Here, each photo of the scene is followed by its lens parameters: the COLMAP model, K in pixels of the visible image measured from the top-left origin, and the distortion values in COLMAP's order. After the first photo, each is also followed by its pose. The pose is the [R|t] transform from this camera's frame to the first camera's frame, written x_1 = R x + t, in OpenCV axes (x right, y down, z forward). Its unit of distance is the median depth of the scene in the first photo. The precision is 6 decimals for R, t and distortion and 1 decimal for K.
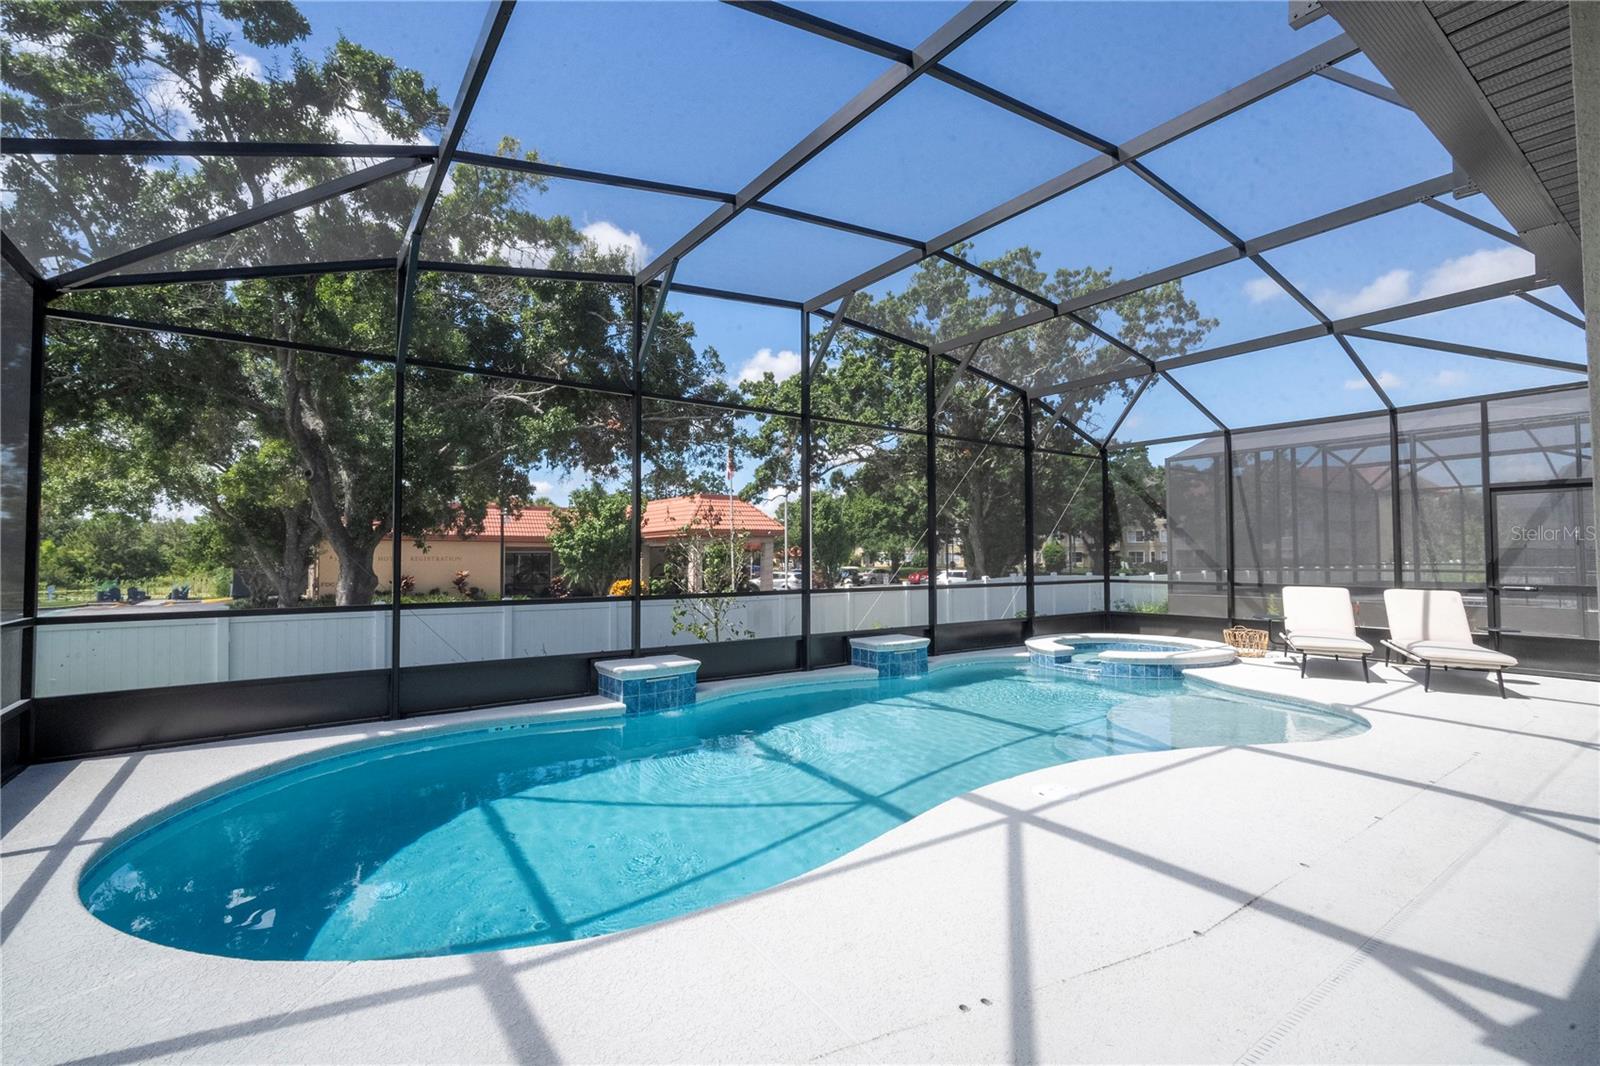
lens RADIAL K [[716.4, 0, 800.0], [0, 716.4, 533.0], [0, 0, 1]] dist [0.026723, -0.000008]
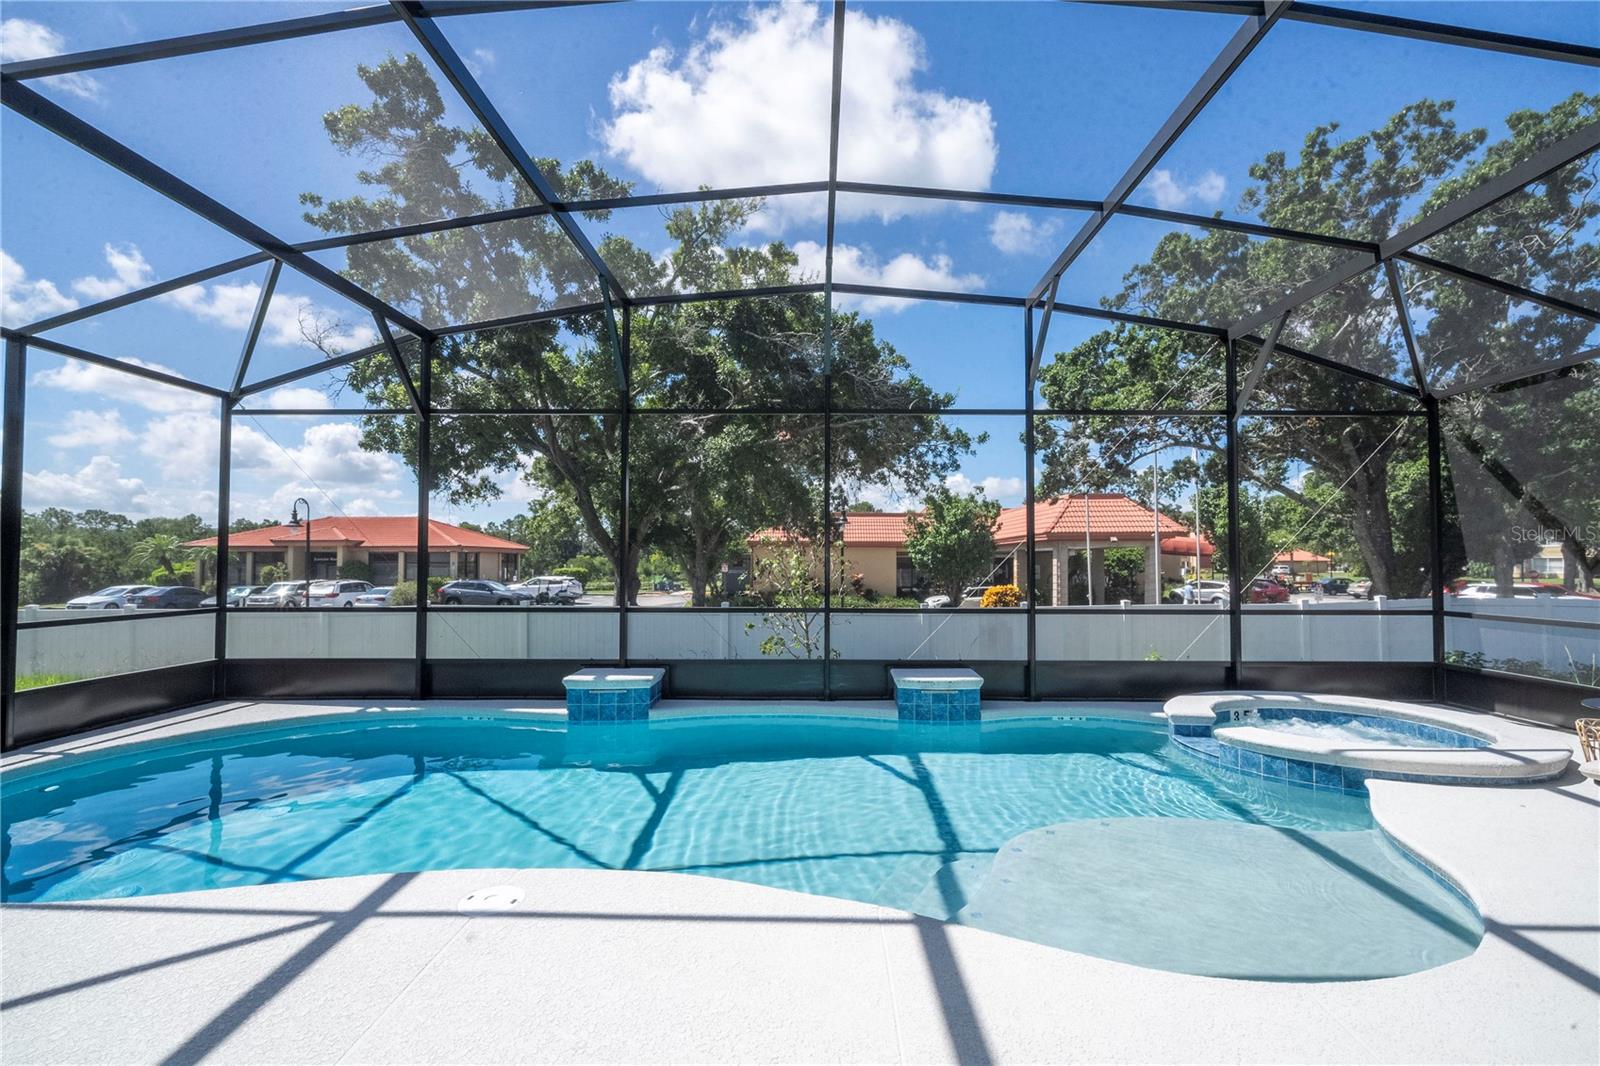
lens RADIAL K [[720.1, 0, 800.0], [0, 720.1, 533.0], [0, 0, 1]] dist [-0.000808, -0.000074]
pose [[0.808678, -0.016193, -0.588028, 0.505539], [0.013333, 0.999869, -0.009199, -0.003909], [0.588100, -0.000401, 0.808788, 0.283268]]
